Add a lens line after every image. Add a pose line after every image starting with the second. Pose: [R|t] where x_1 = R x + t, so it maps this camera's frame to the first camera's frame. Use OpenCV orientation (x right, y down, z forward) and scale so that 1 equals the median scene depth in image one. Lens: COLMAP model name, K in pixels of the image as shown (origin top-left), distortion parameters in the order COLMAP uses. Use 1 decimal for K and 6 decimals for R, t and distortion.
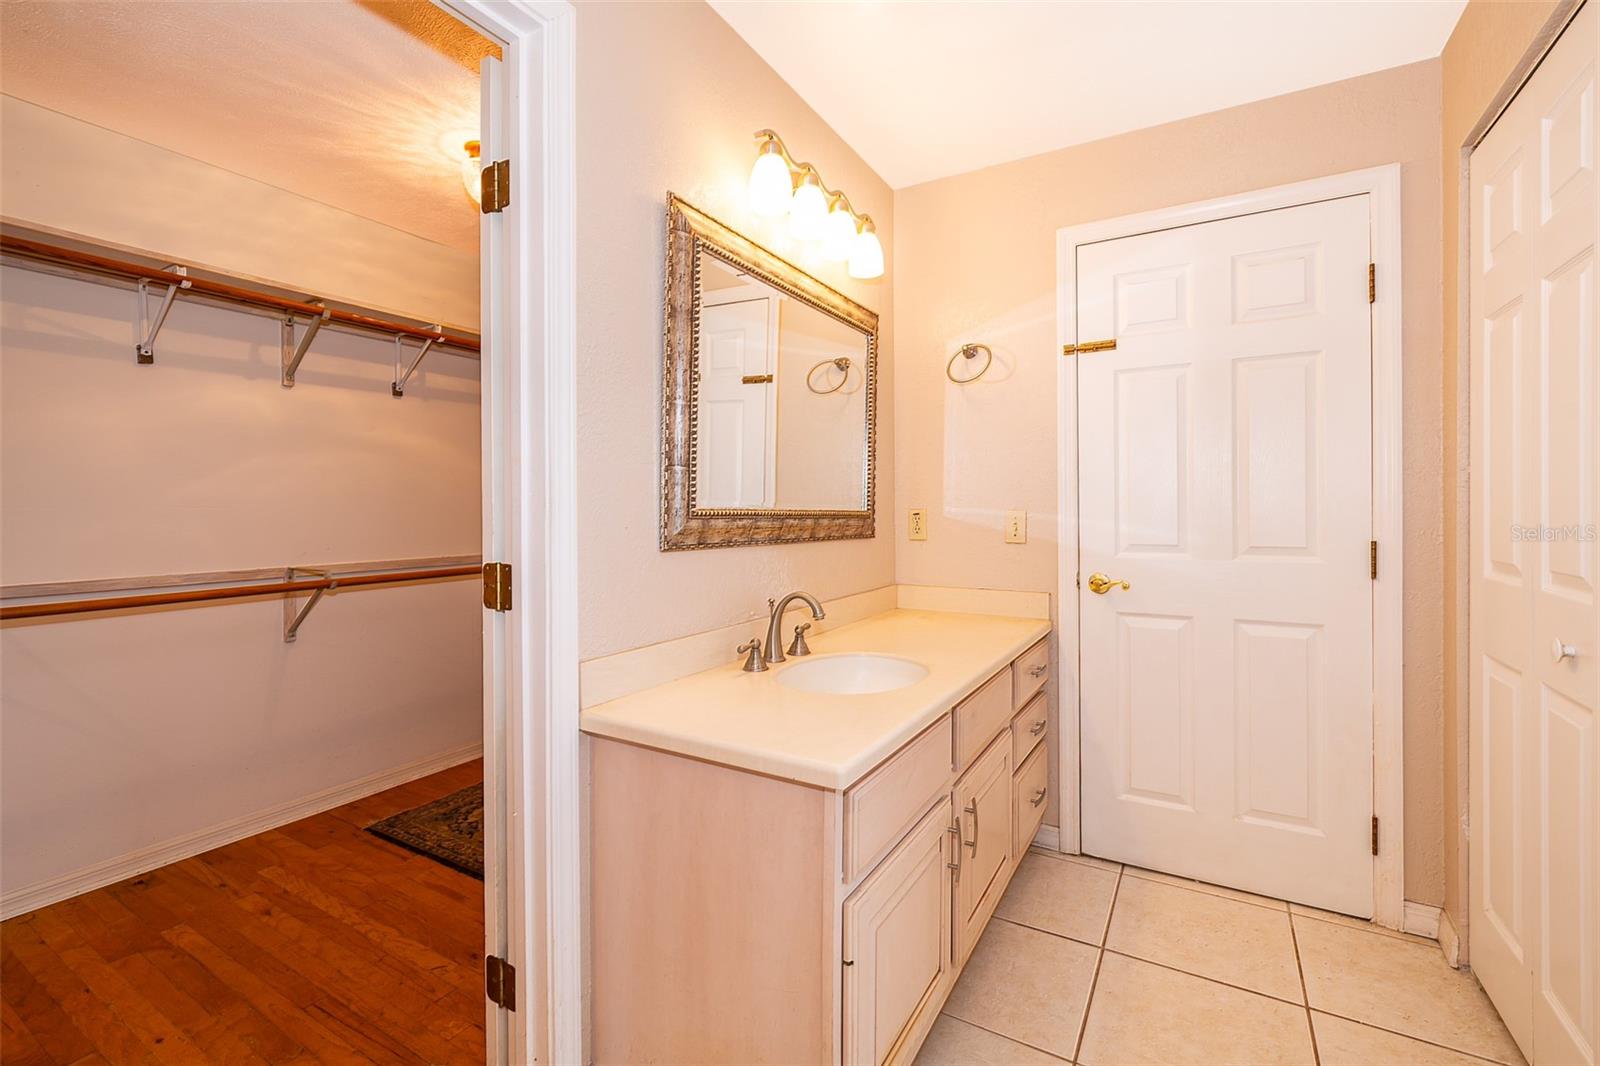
lens RADIAL K [[676.0, 0, 795.7], [0, 676.0, 534.3], [0, 0, 1]] dist [-0.000436, 0.000074]
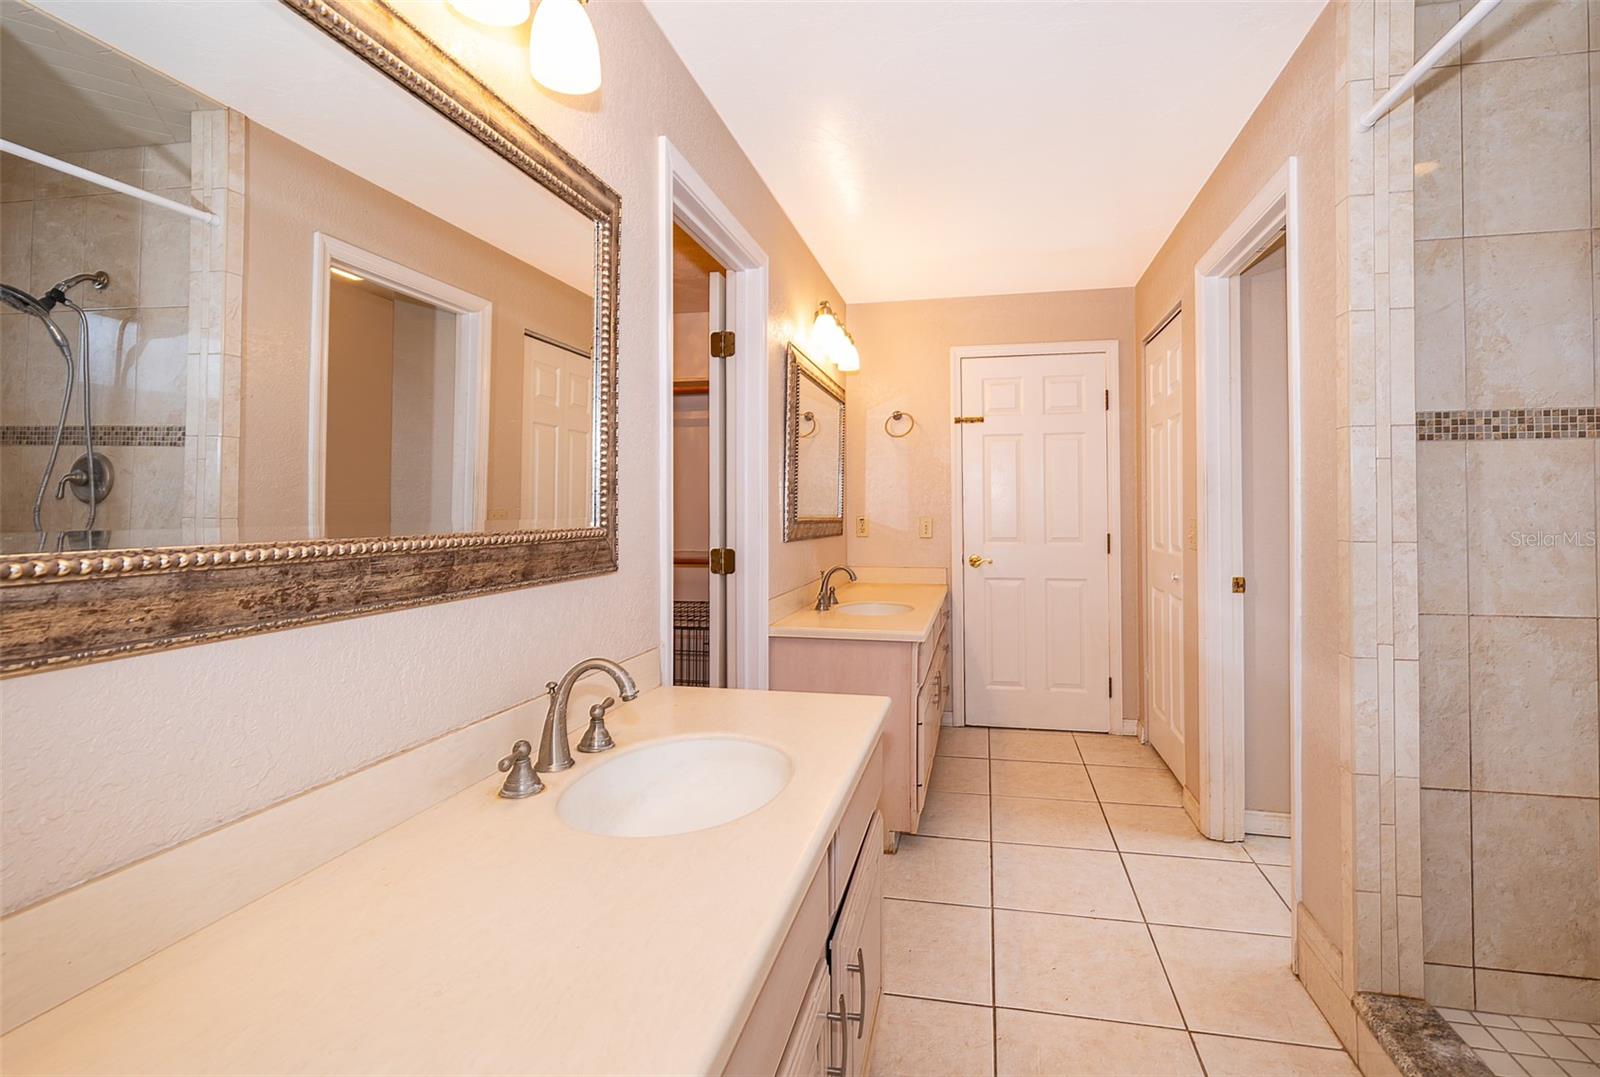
lens RADIAL K [[782.6, 0, 800.0], [0, 782.6, 538.5], [0, 0, 1]] dist [0.001067, 0.000025]
pose [[0.943818, -0.010088, 0.330312, -0.648250], [0.009667, 0.999949, 0.002920, 0.007527], [-0.330325, 0.000437, 0.943867, -0.742248]]
